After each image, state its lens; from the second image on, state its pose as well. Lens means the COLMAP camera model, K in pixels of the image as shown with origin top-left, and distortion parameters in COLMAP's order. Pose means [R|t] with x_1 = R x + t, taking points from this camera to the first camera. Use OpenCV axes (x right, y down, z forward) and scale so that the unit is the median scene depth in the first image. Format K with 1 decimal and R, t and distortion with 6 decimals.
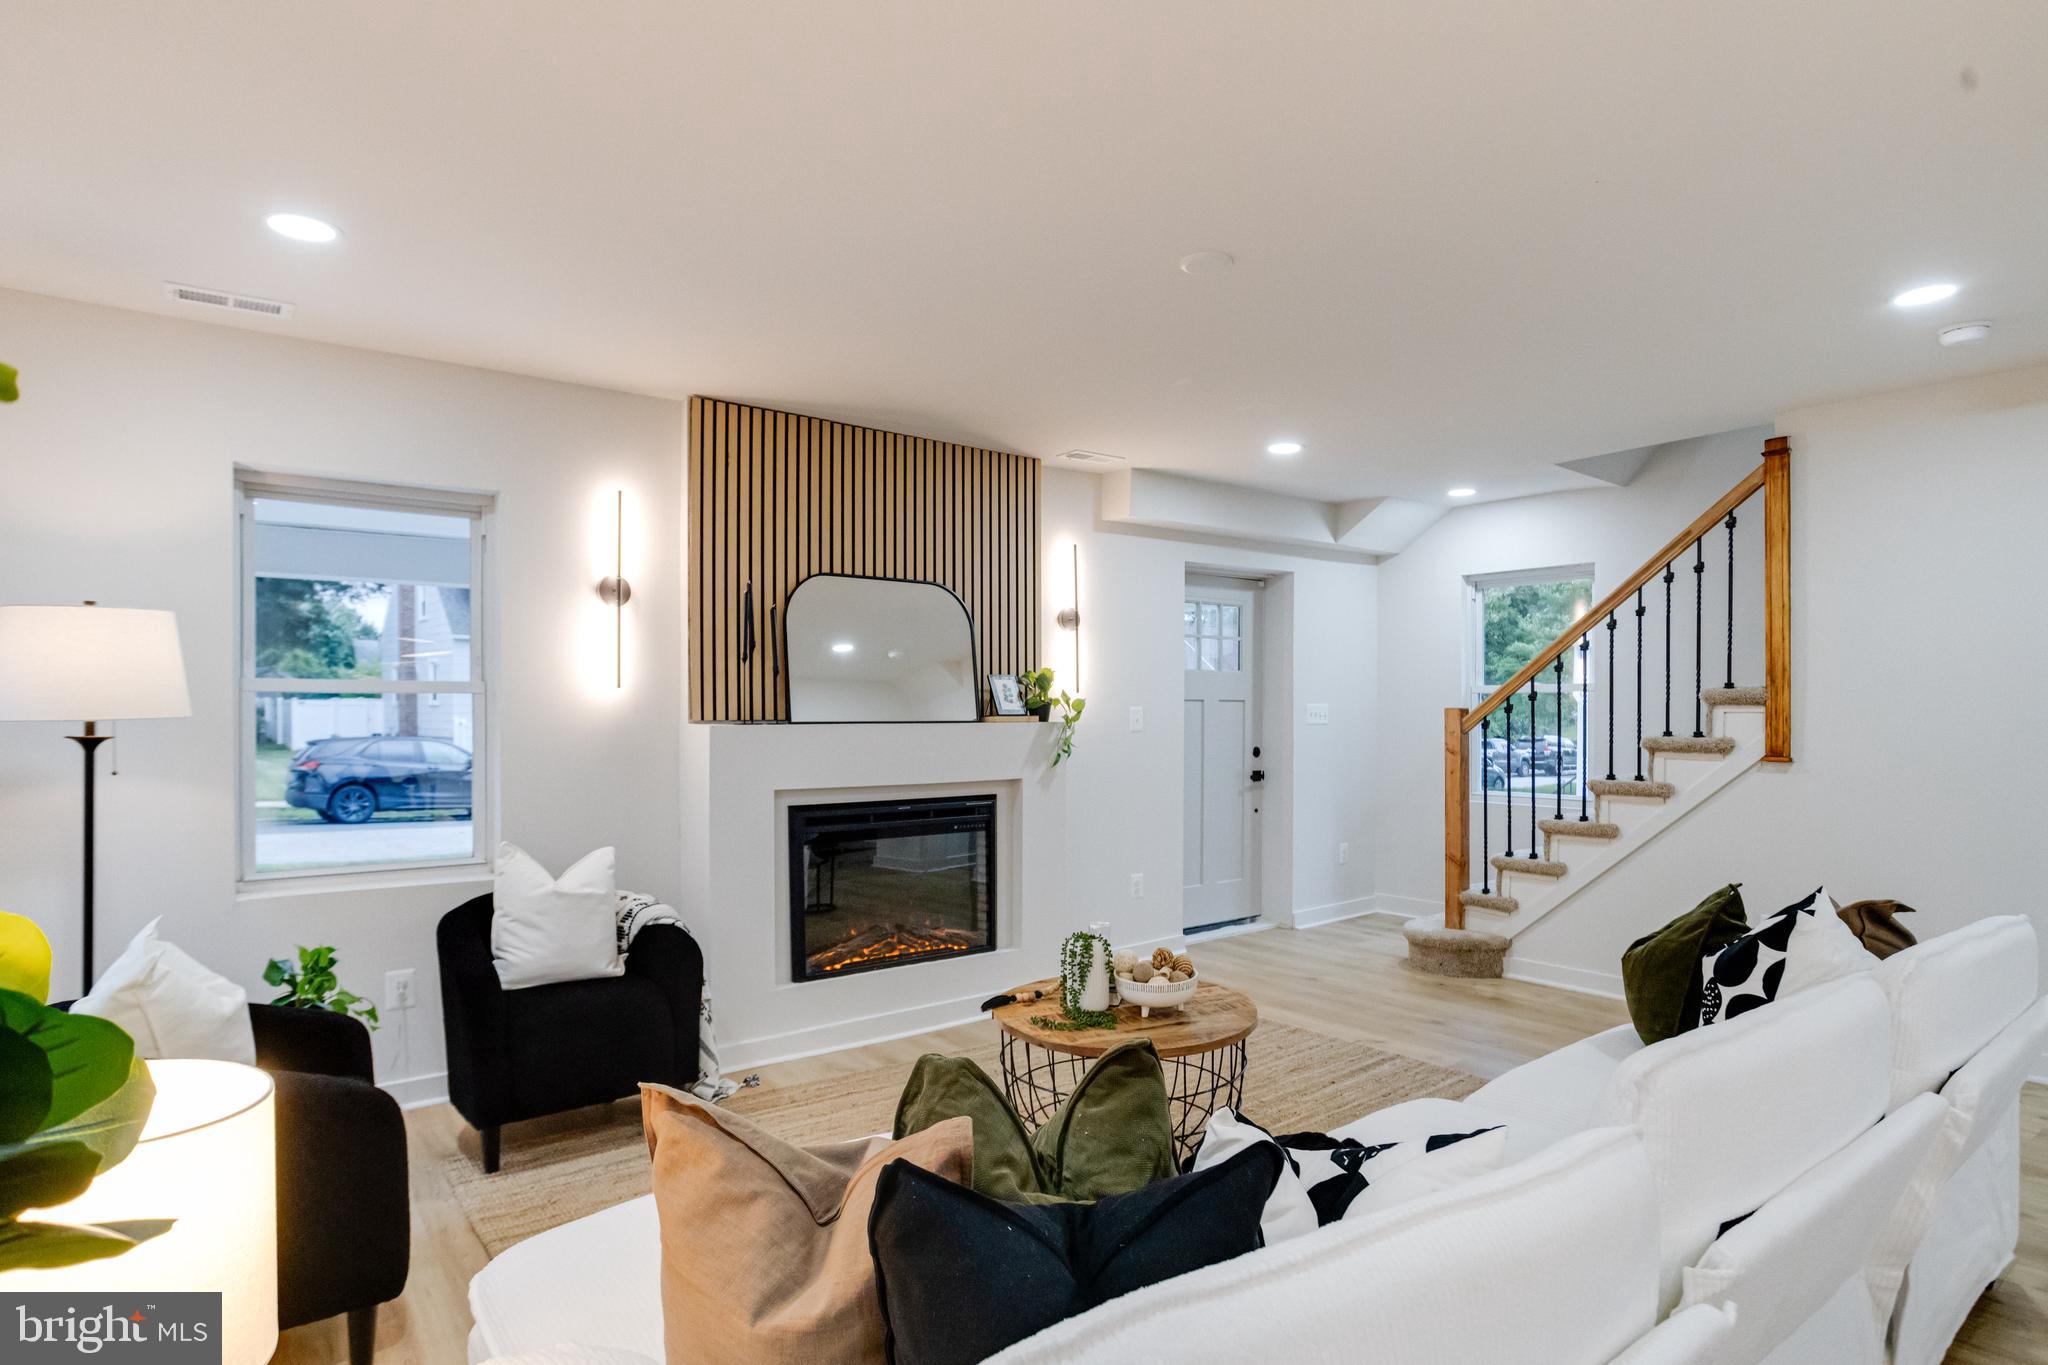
lens RADIAL K [[1098.3, 0, 1023.5], [0, 1098.3, 732.8], [0, 0, 1]] dist [-0.017084, 0.001830]
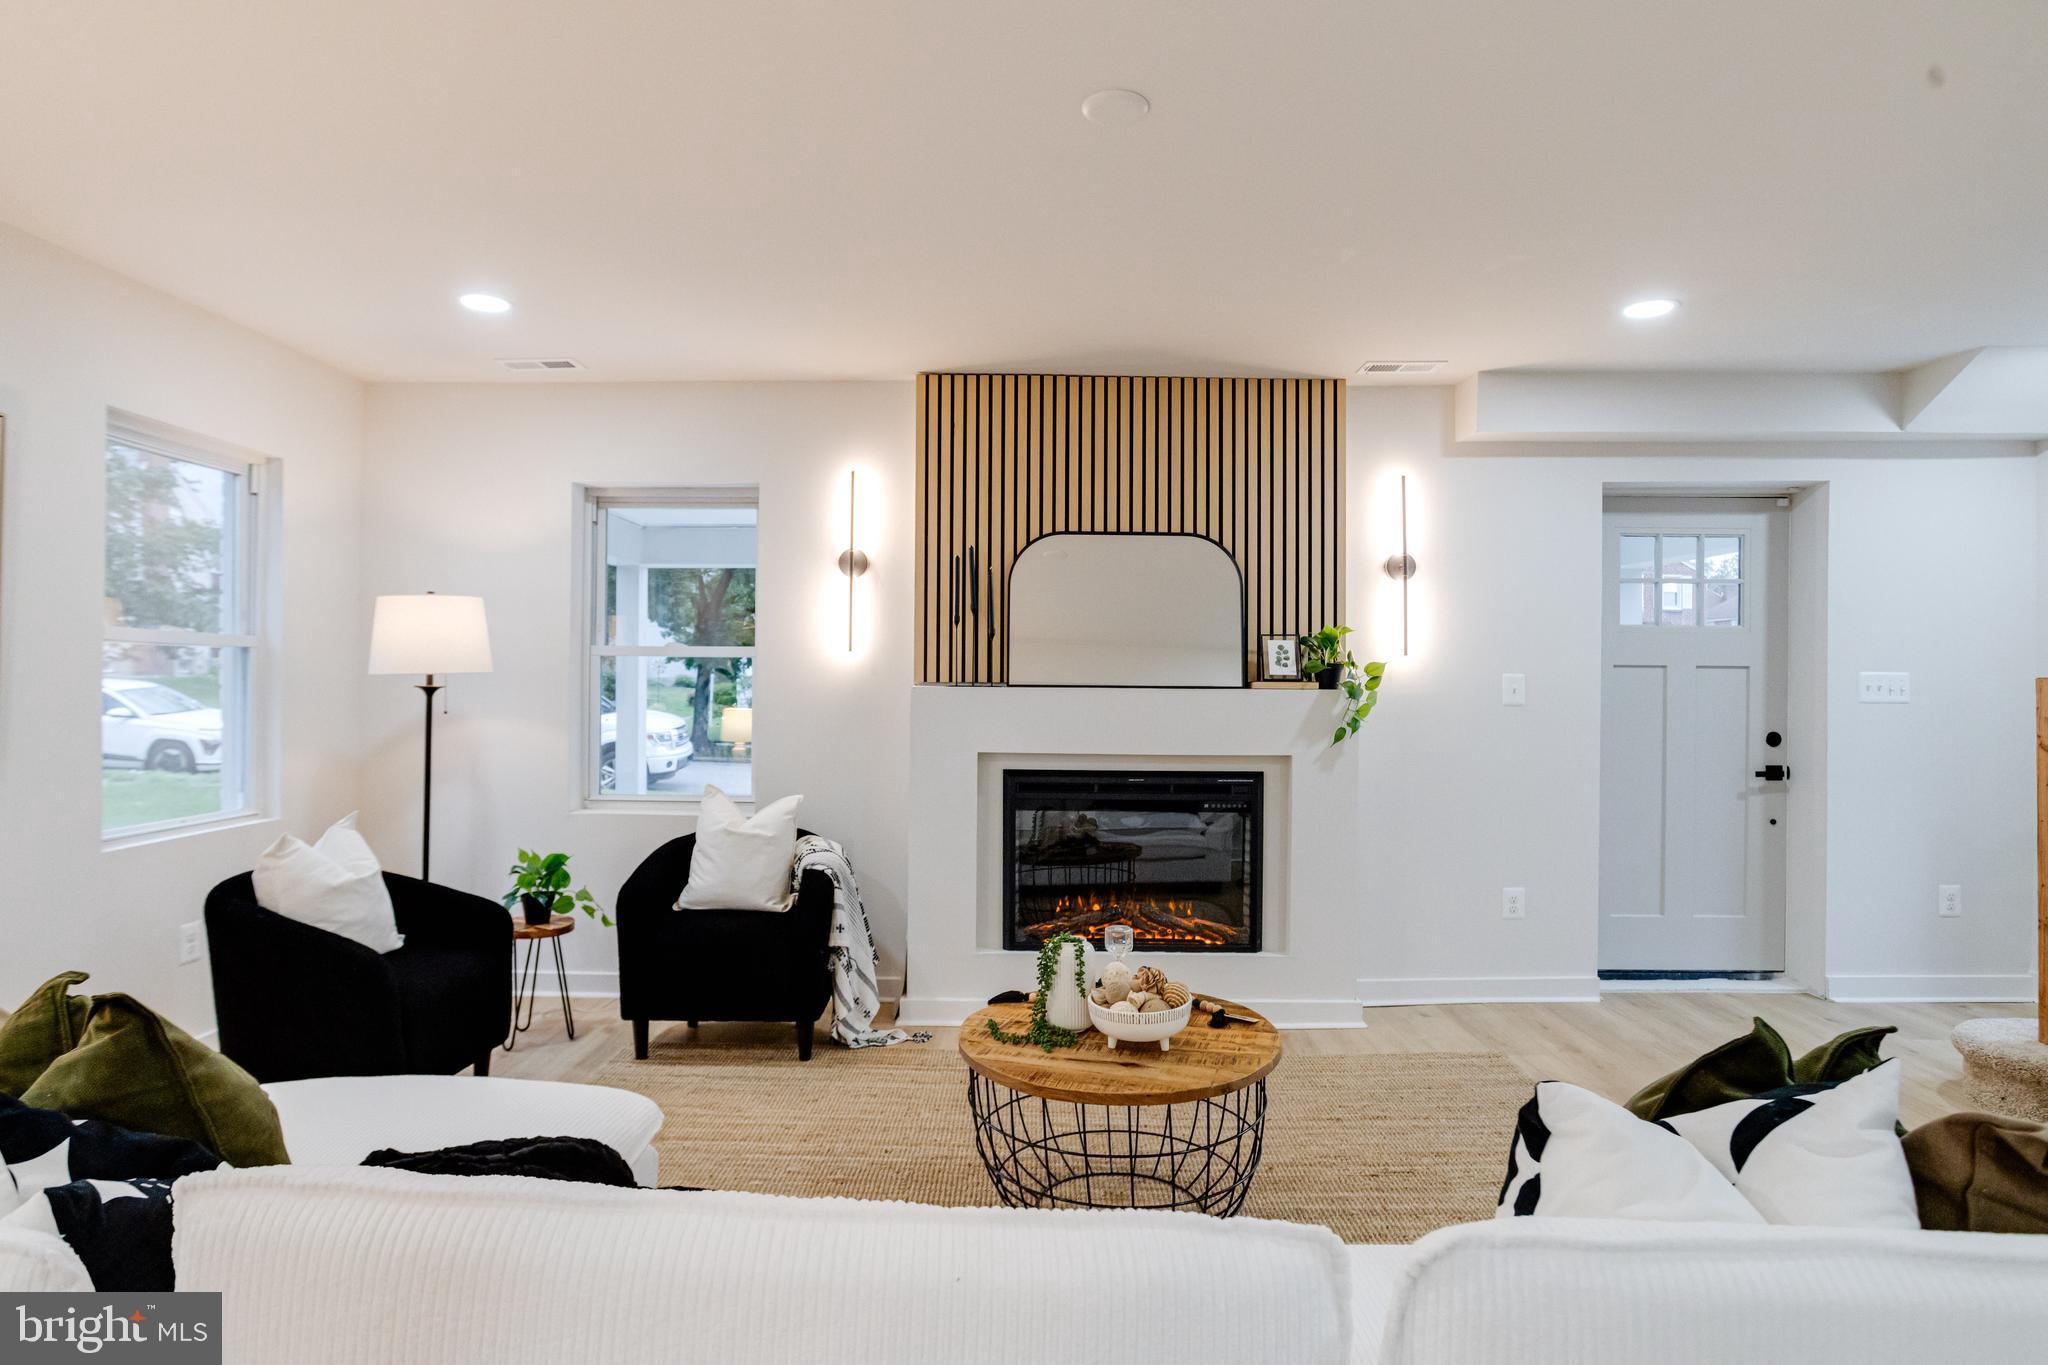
lens RADIAL K [[1074.2, 0, 1023.8], [0, 1074.2, 685.8], [0, 0, 1]] dist [-0.027997, 0.007796]
pose [[0.783983, 0.008606, -0.620723, 0.386909], [-0.021395, 0.999684, -0.013162, 0.003439], [0.620414, 0.023599, 0.783919, 0.241618]]
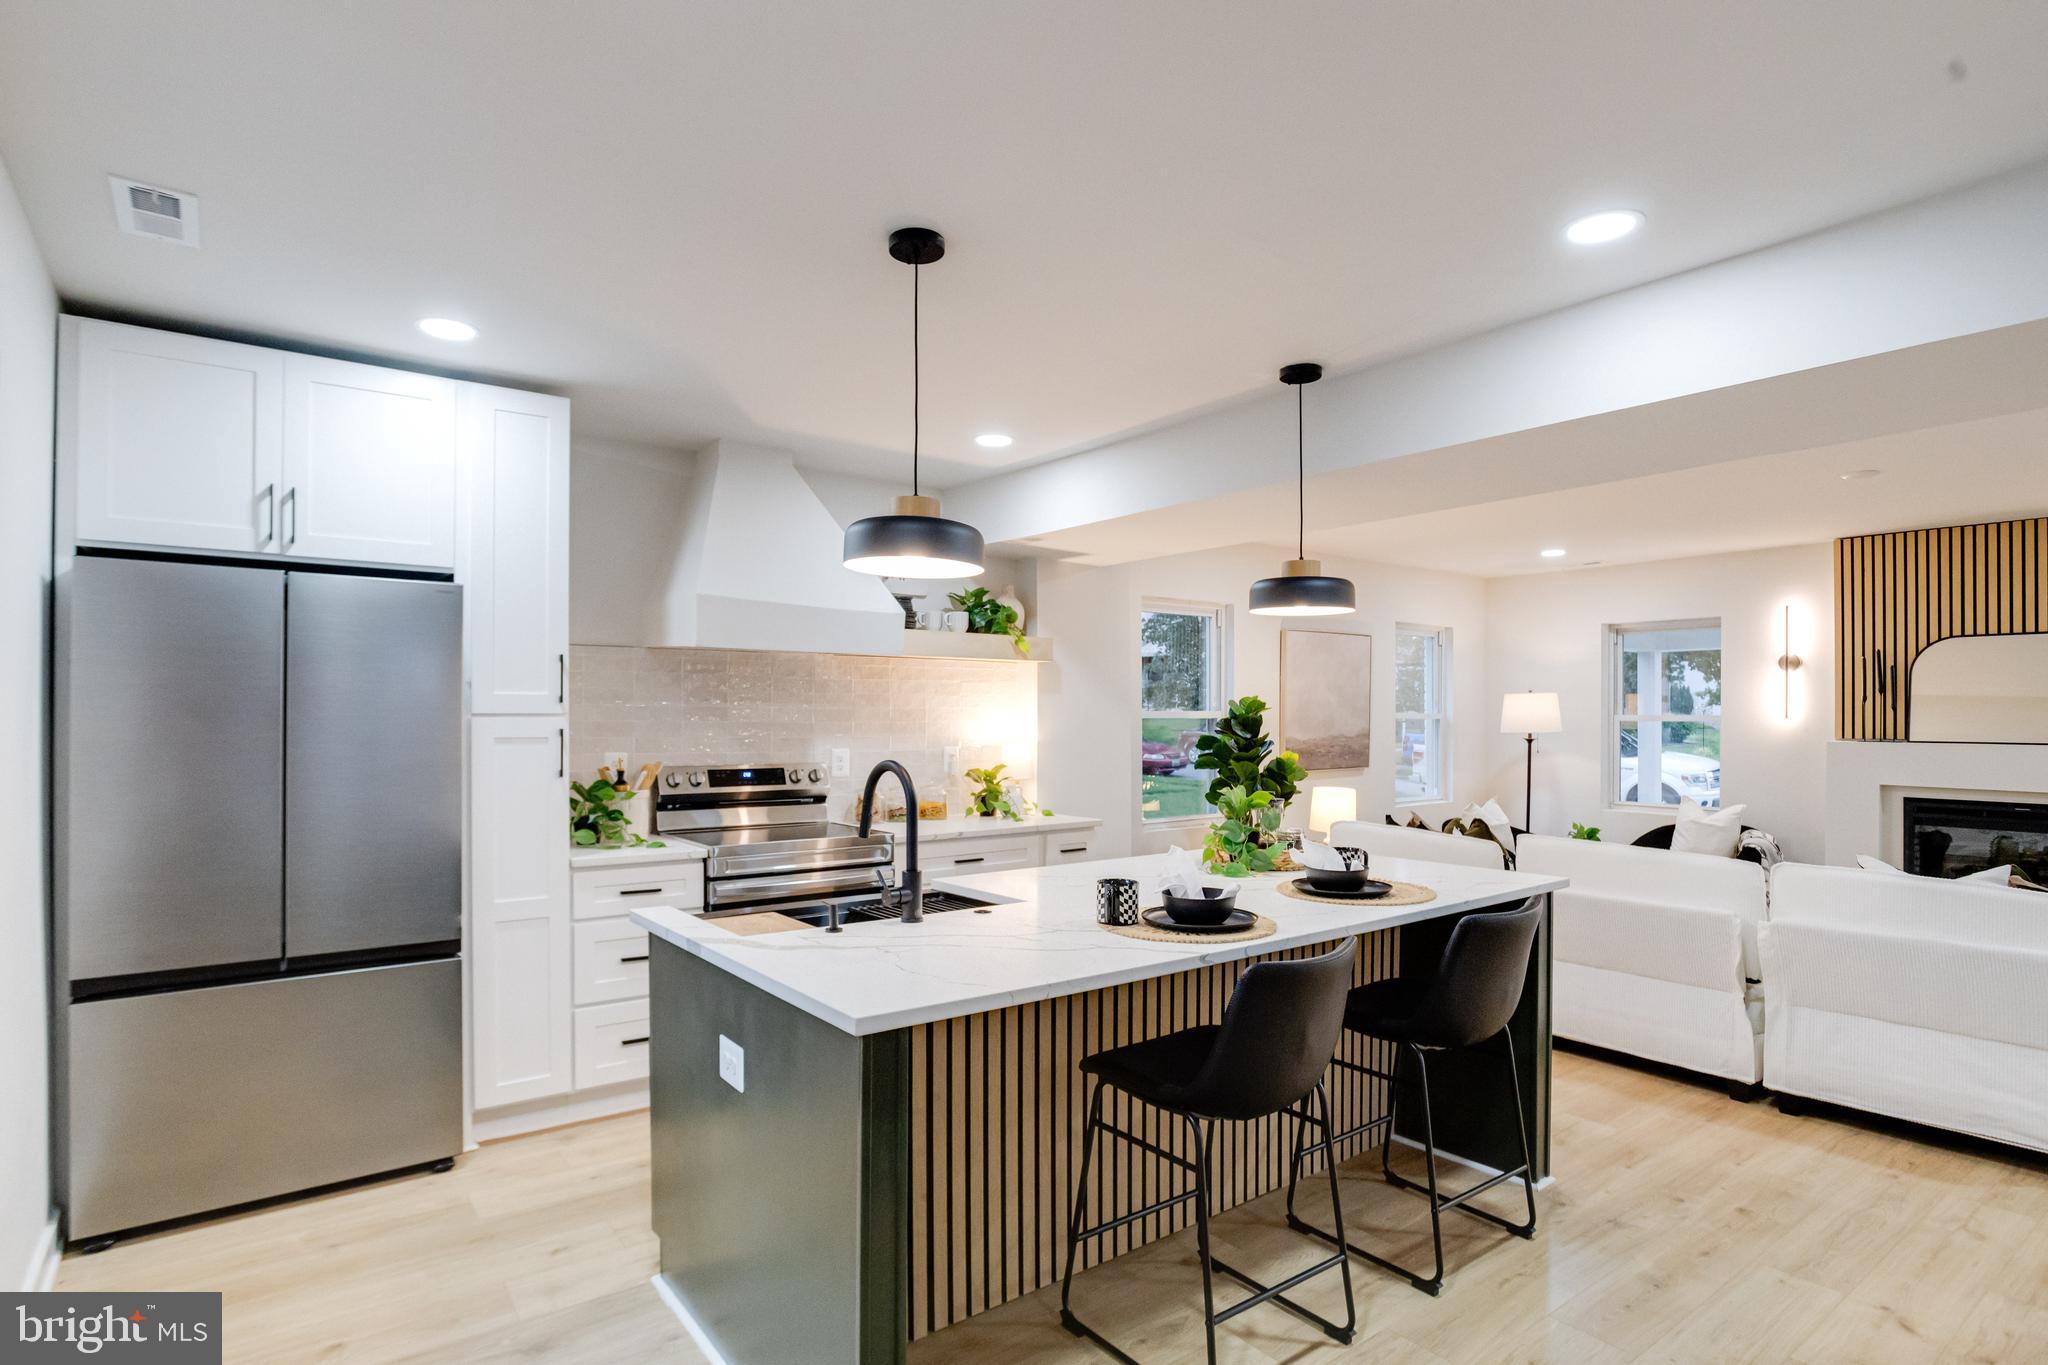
lens RADIAL K [[1074.2, 0, 998.0], [0, 1074.2, 718.1], [0, 0, 1]] dist [-0.027997, 0.007796]
pose [[-0.007885, -0.000736, -0.999969, 1.180633], [-0.028232, 0.999601, -0.000513, -0.005255], [0.999570, 0.028227, -0.007902, -0.207928]]
